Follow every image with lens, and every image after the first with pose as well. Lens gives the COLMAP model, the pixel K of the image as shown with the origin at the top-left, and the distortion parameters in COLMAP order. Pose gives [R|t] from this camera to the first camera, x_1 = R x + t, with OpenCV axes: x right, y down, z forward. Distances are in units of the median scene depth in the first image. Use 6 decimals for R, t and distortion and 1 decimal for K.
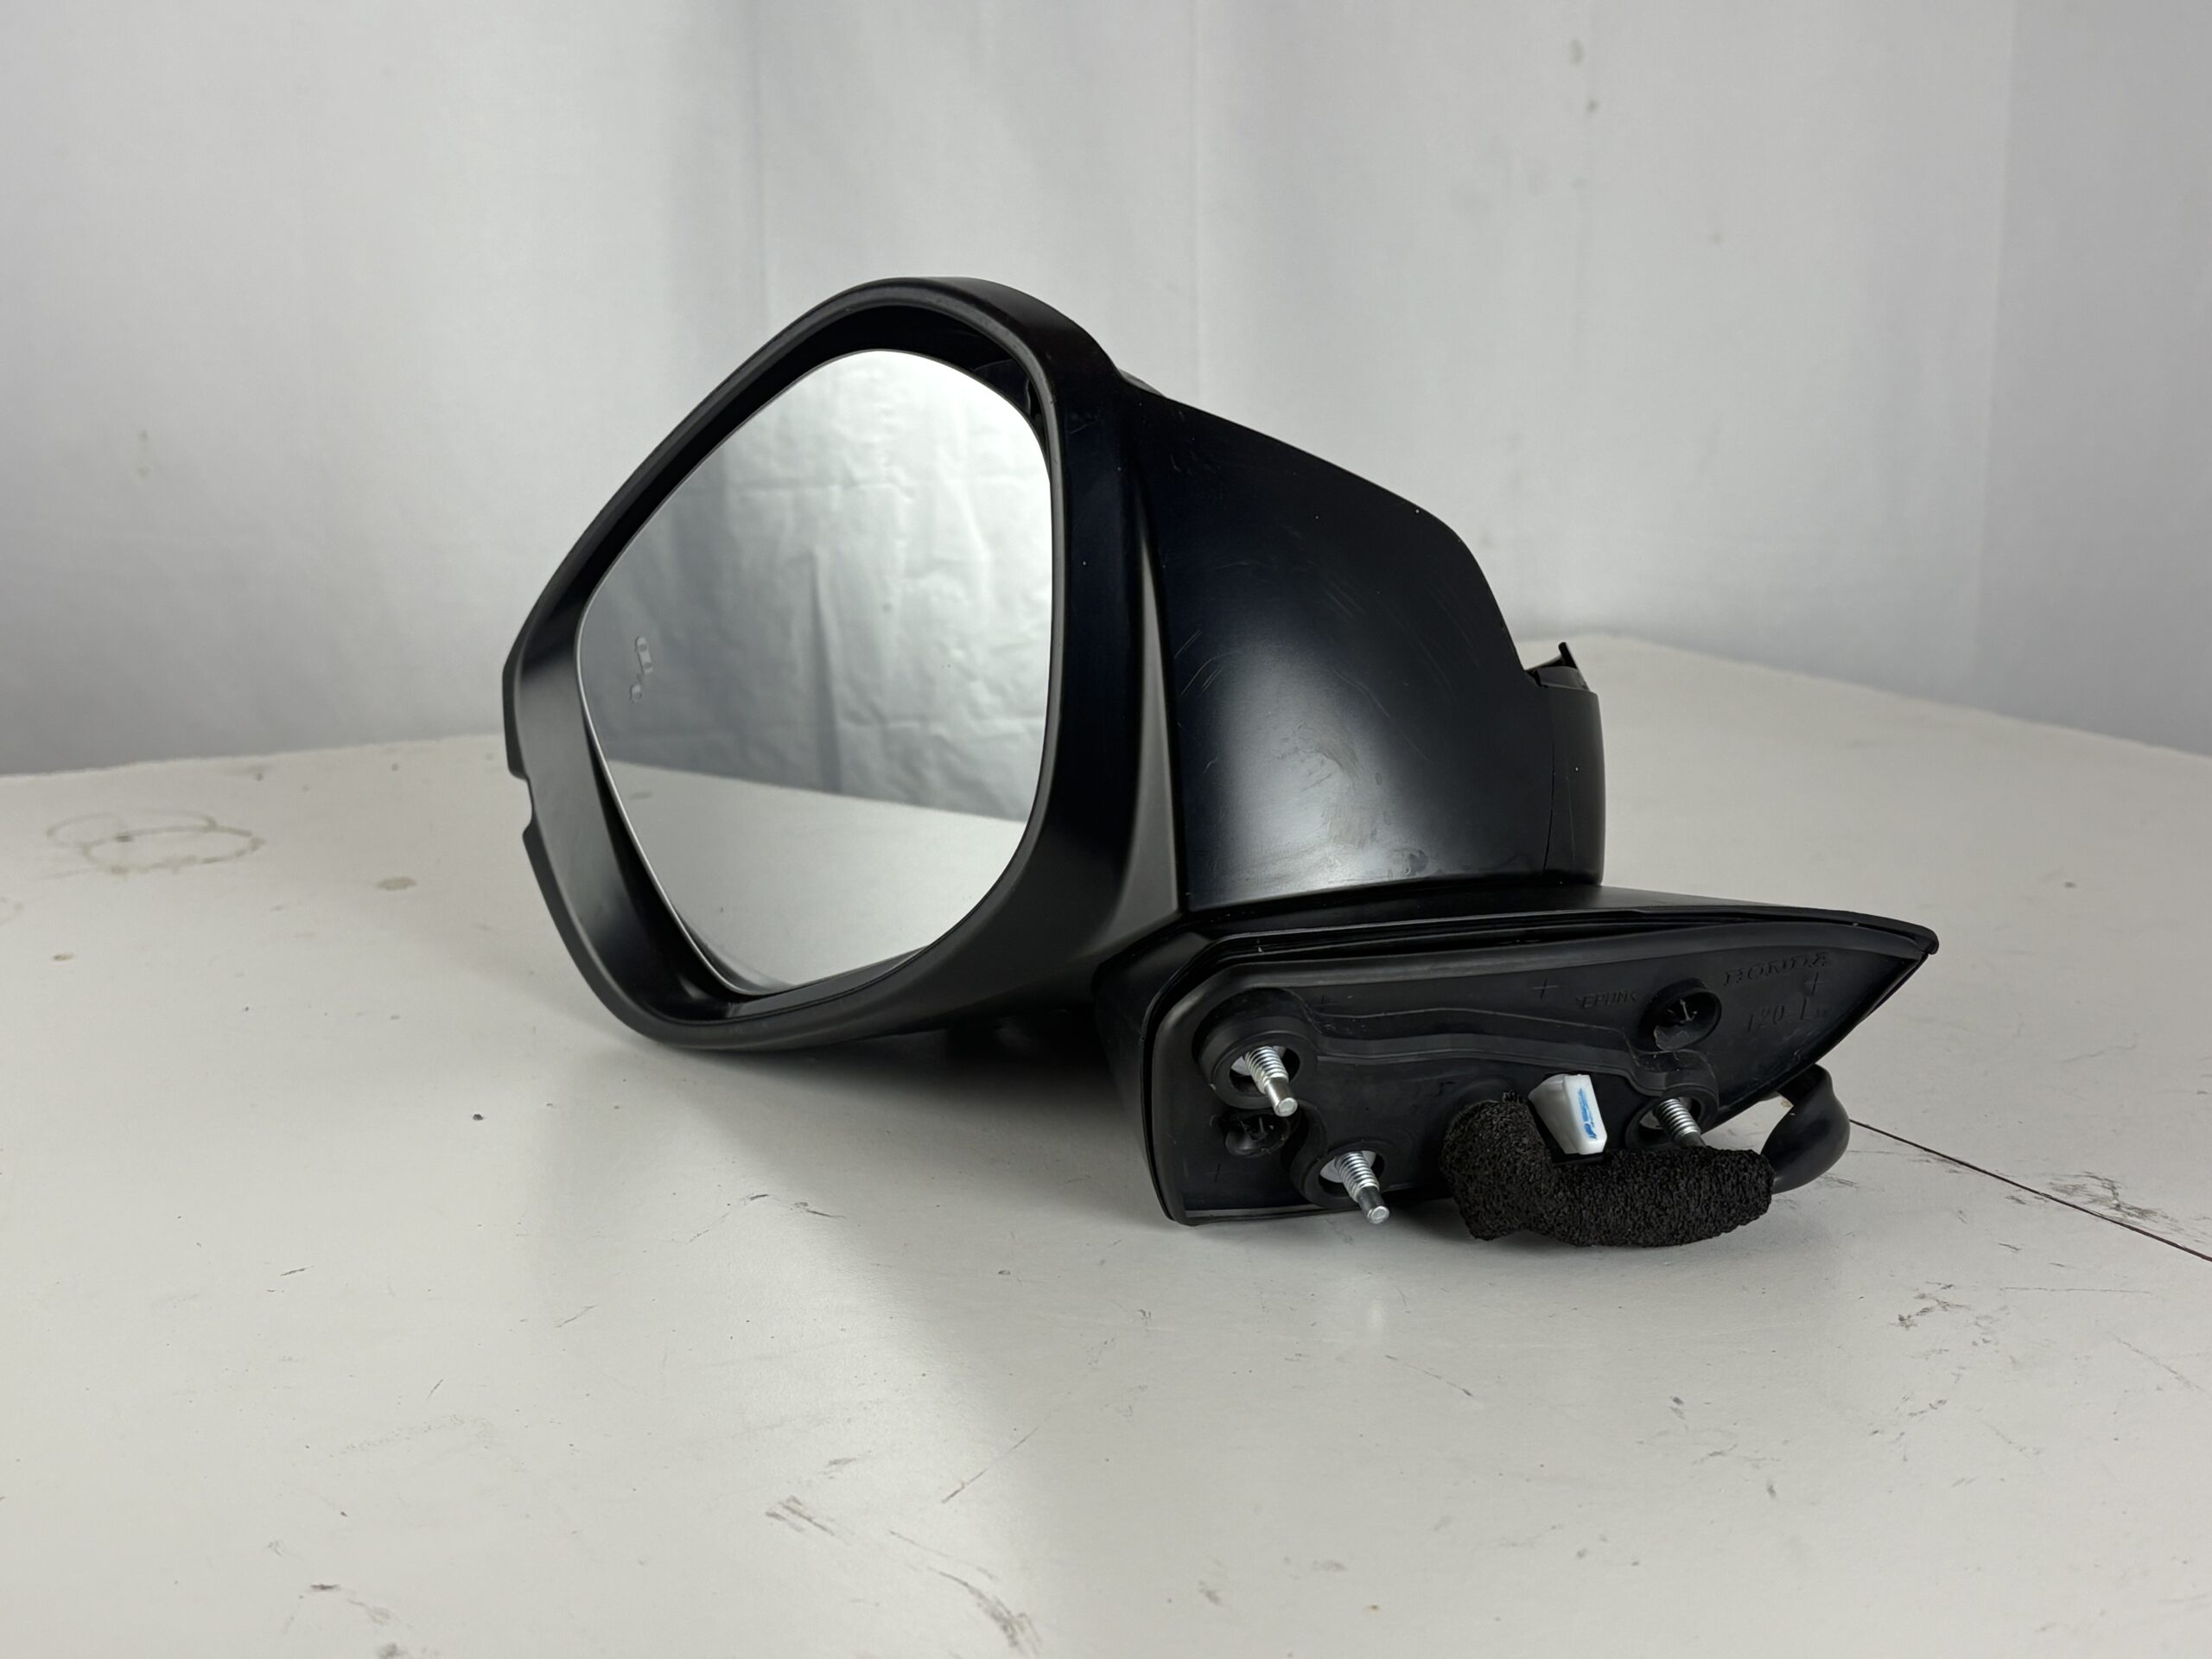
lens RADIAL K [[2643.0, 0, 1100.0], [0, 2643.0, 816.1], [0, 0, 1]] dist [0.001281, 0.000000]
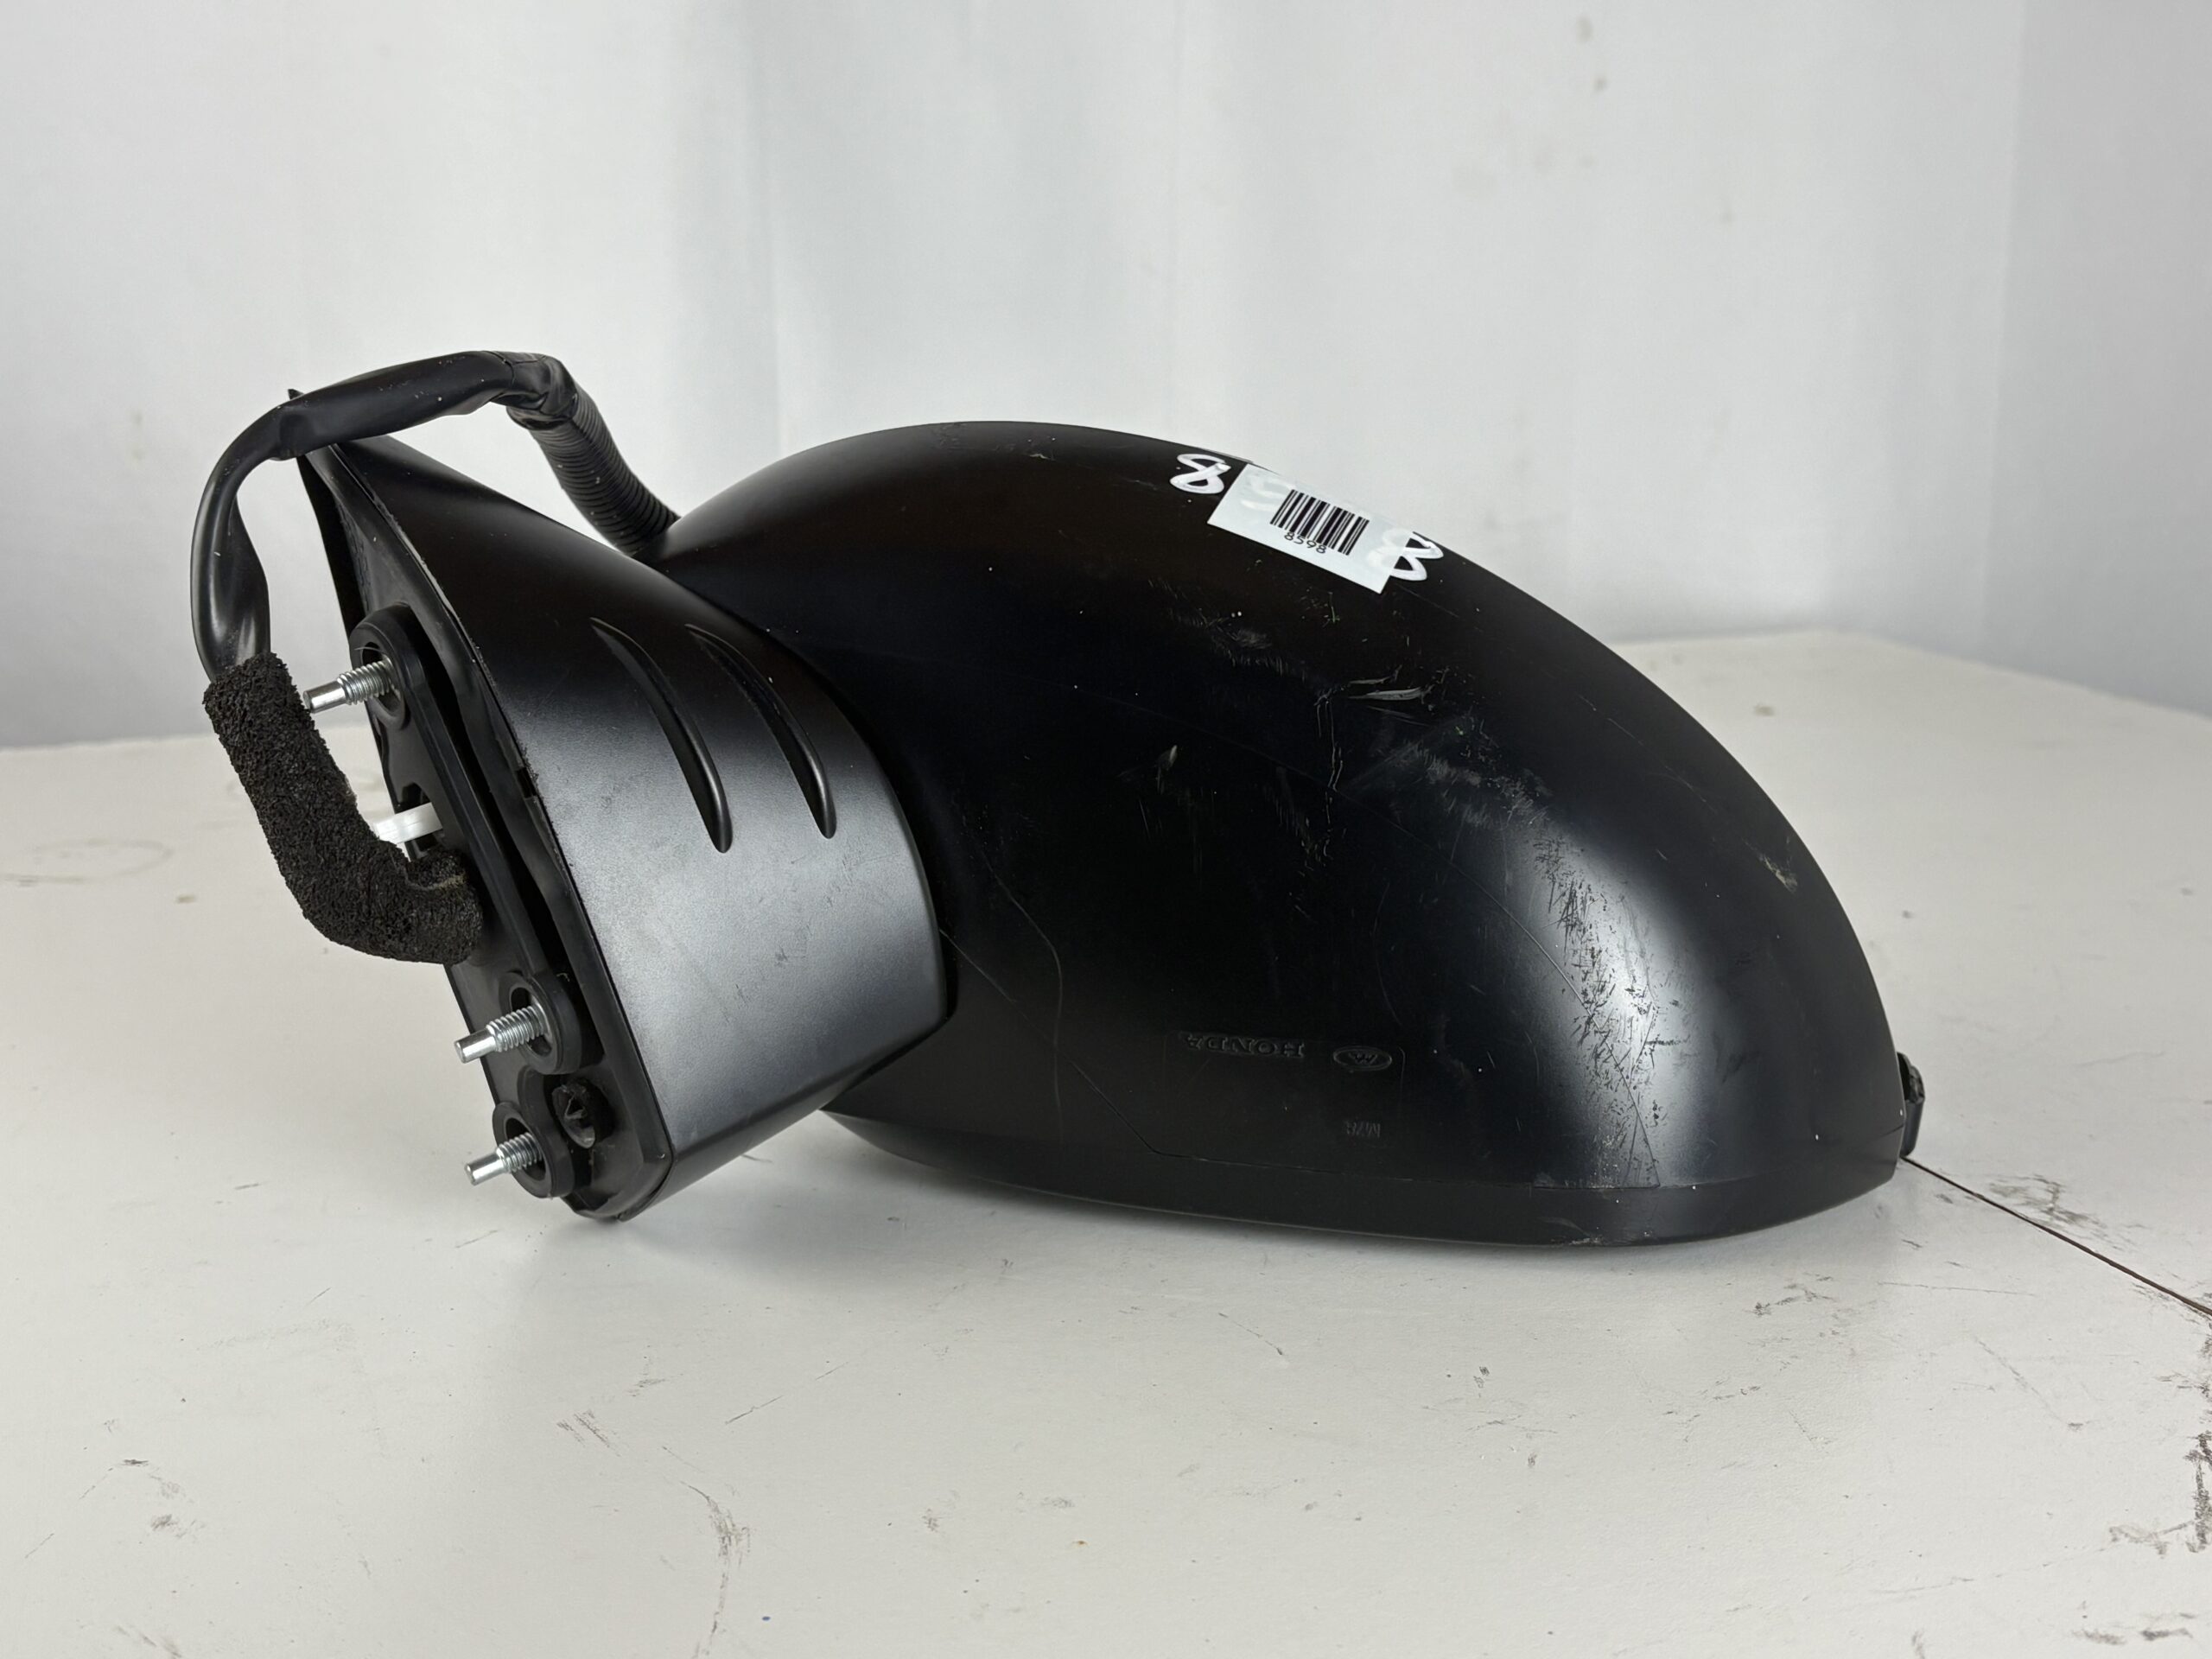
lens RADIAL K [[2643.0, 0, 1102.0], [0, 2643.0, 845.2], [0, 0, 1]] dist [0.001281, 0.000000]
pose [[0.990742, 0.030206, -0.132355, 0.175855], [-0.028195, 0.999457, 0.017043, 0.006571], [0.132798, -0.013154, 0.991056, -0.014001]]
